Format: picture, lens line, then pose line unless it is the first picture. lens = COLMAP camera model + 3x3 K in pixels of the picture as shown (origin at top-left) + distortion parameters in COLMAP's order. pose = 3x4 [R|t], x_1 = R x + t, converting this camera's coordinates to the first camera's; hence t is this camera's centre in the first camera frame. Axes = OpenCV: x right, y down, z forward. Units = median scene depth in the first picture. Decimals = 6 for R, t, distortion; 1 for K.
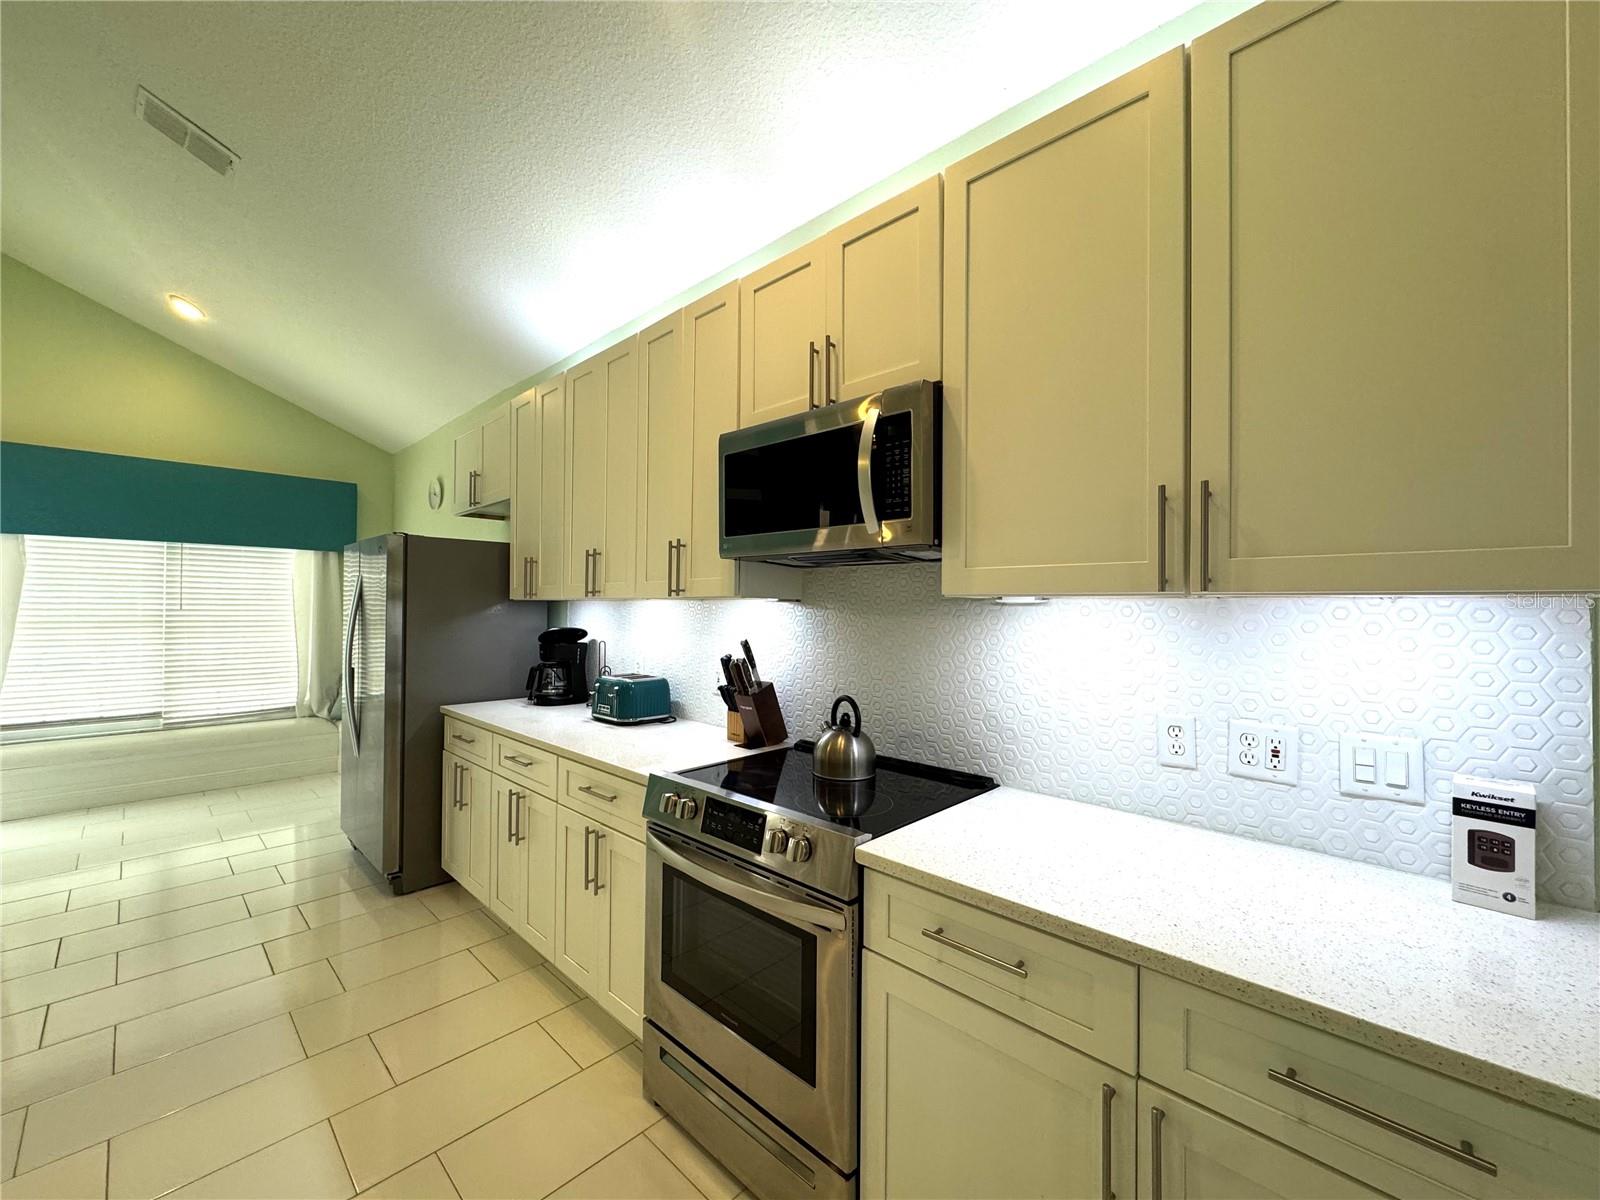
lens RADIAL K [[639.2, 0, 800.1], [0, 639.2, 599.0], [0, 0, 1]] dist [-0.001874, -0.000408]
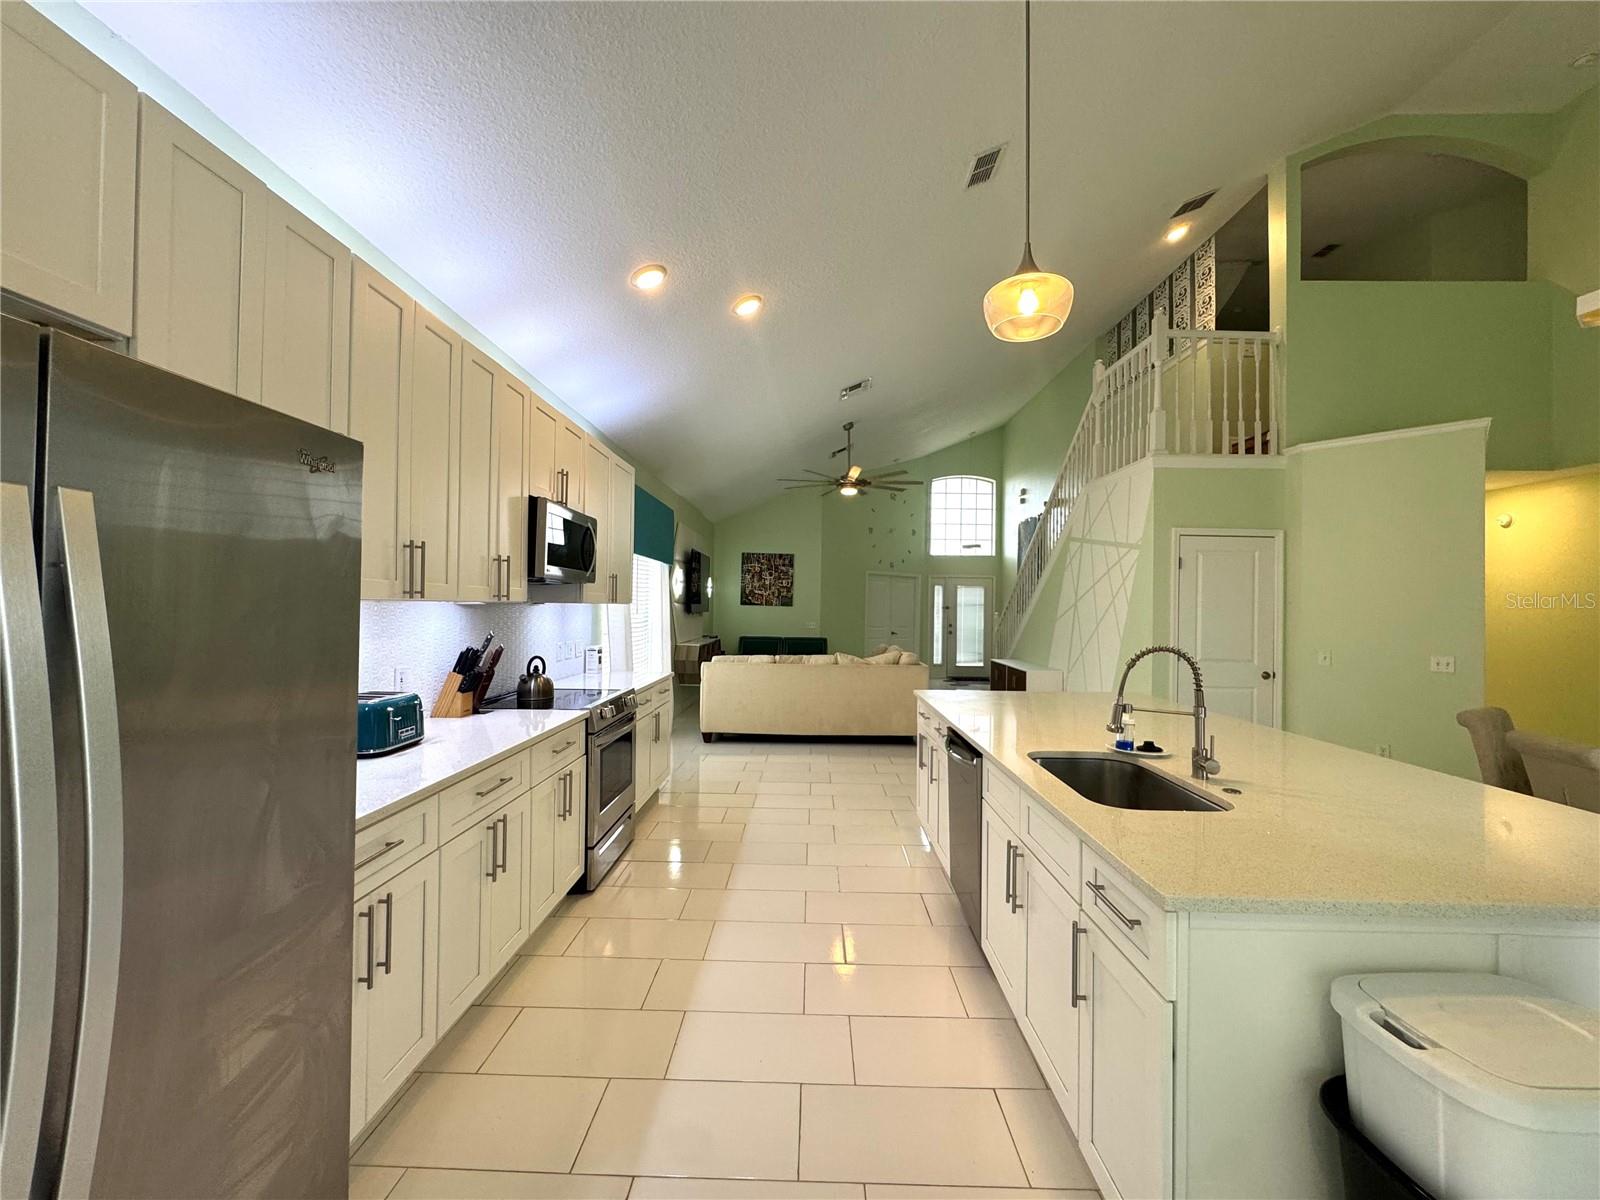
lens RADIAL K [[639.2, 0, 800.1], [0, 639.2, 599.0], [0, 0, 1]] dist [-0.001874, -0.000408]
pose [[-0.672502, -0.008011, 0.740052, -1.656993], [-0.028328, 0.999487, -0.014922, -0.008310], [-0.739553, -0.030999, -0.672384, 1.537269]]
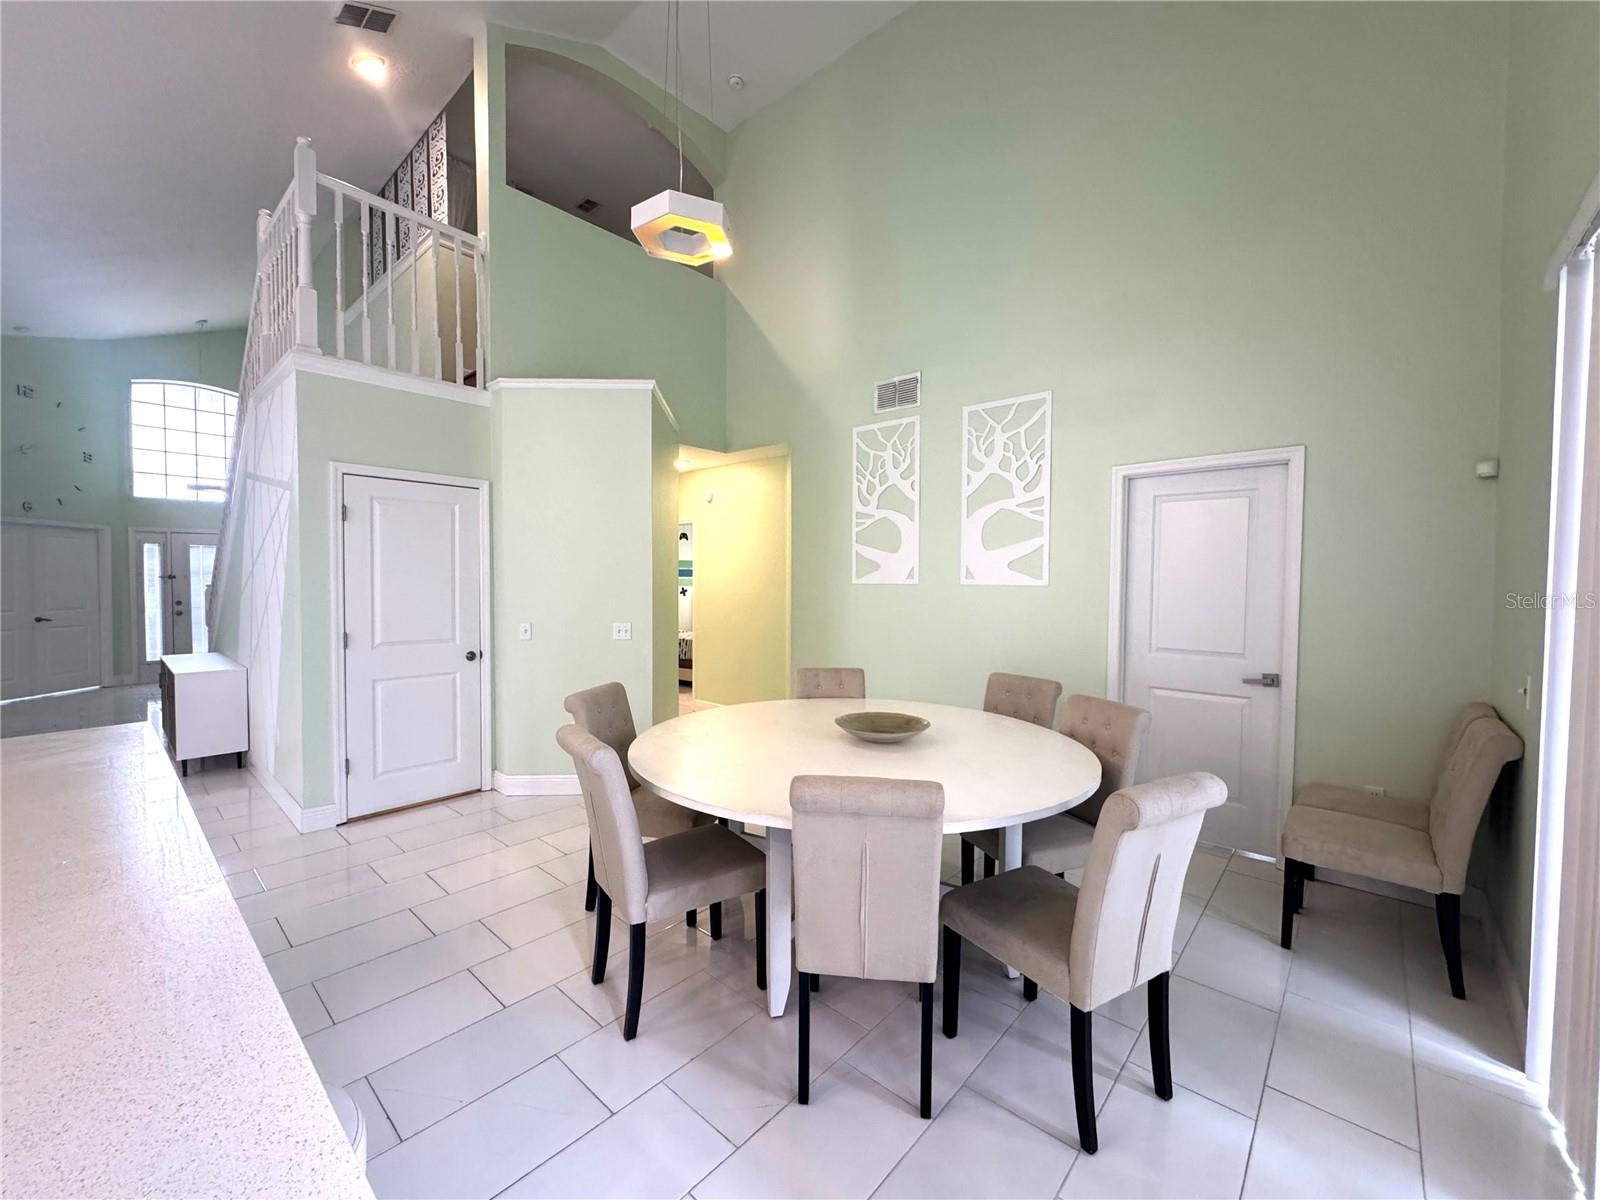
lens RADIAL K [[639.2, 0, 800.1], [0, 639.2, 599.0], [0, 0, 1]] dist [-0.001874, -0.000408]
pose [[-0.999435, -0.009298, -0.032293, -2.020781], [-0.009920, 0.999767, 0.019151, -0.031896], [0.032107, 0.019460, -0.999295, 0.628456]]
